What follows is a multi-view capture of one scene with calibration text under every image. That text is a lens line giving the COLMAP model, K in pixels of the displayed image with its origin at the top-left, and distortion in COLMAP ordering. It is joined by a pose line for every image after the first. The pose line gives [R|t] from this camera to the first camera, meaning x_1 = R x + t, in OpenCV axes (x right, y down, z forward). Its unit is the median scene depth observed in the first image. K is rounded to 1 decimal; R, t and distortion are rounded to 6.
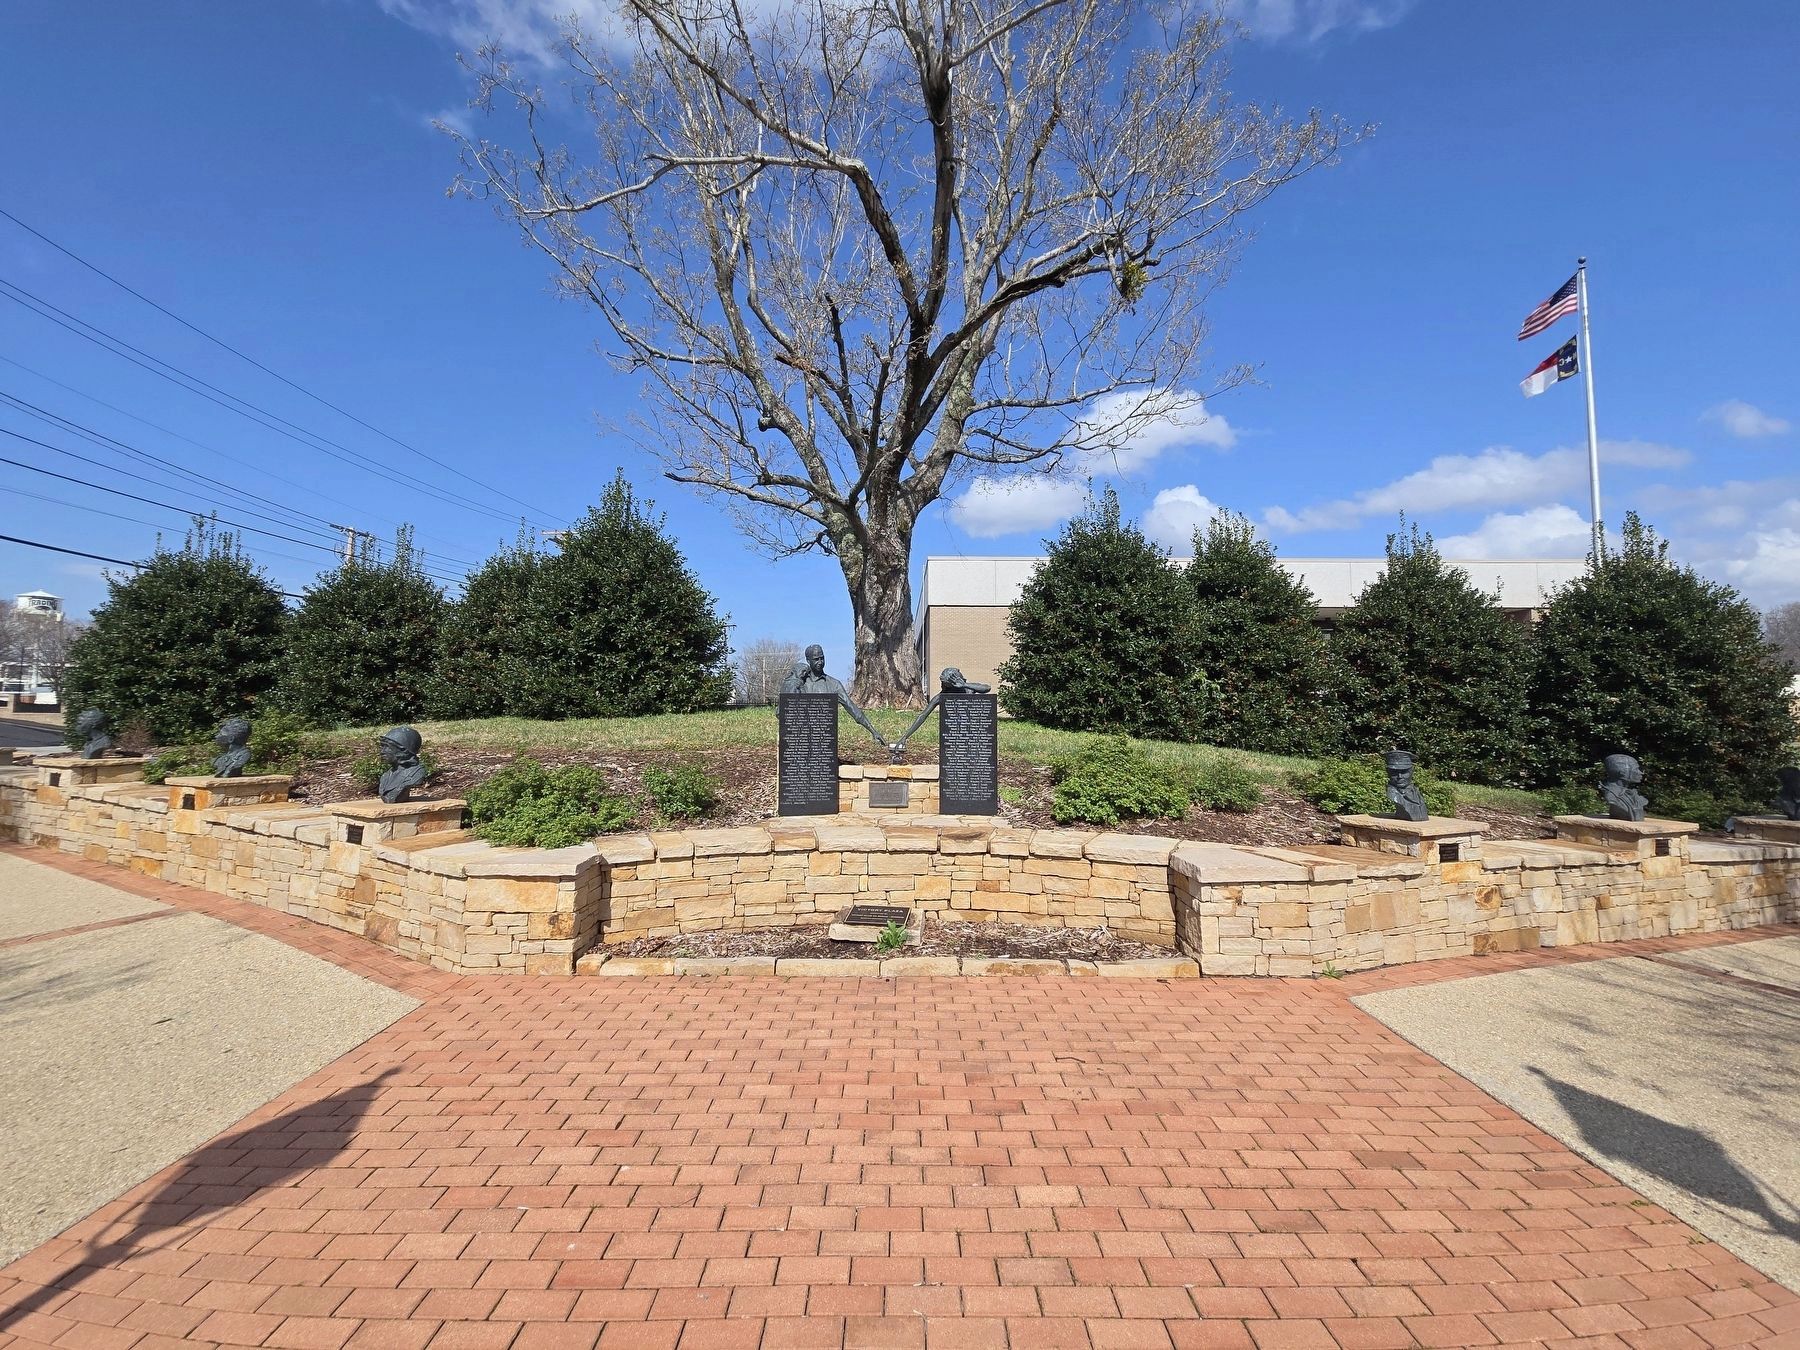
lens RADIAL K [[729.8, 0, 902.9], [0, 729.8, 681.4], [0, 0, 1]] dist [0.012963, 0.000564]
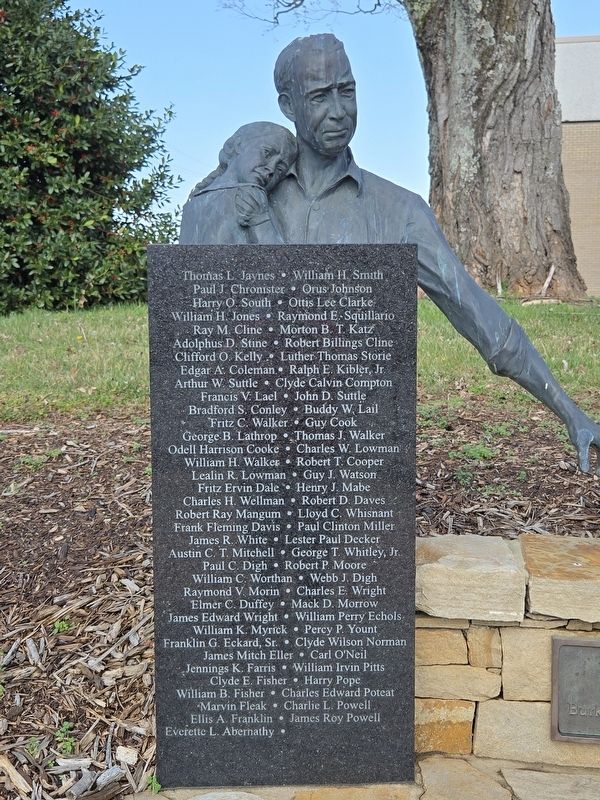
lens RADIAL K [[1049.8, 0, 300.6], [0, 1049.8, 394.3], [0, 0, 1]] dist [0.093361, 0.000000]
pose [[0.985931, 0.012495, -0.166685, -0.069140], [0.009426, 0.991459, 0.130078, 0.019179], [0.166886, -0.129819, 0.977392, 0.669575]]
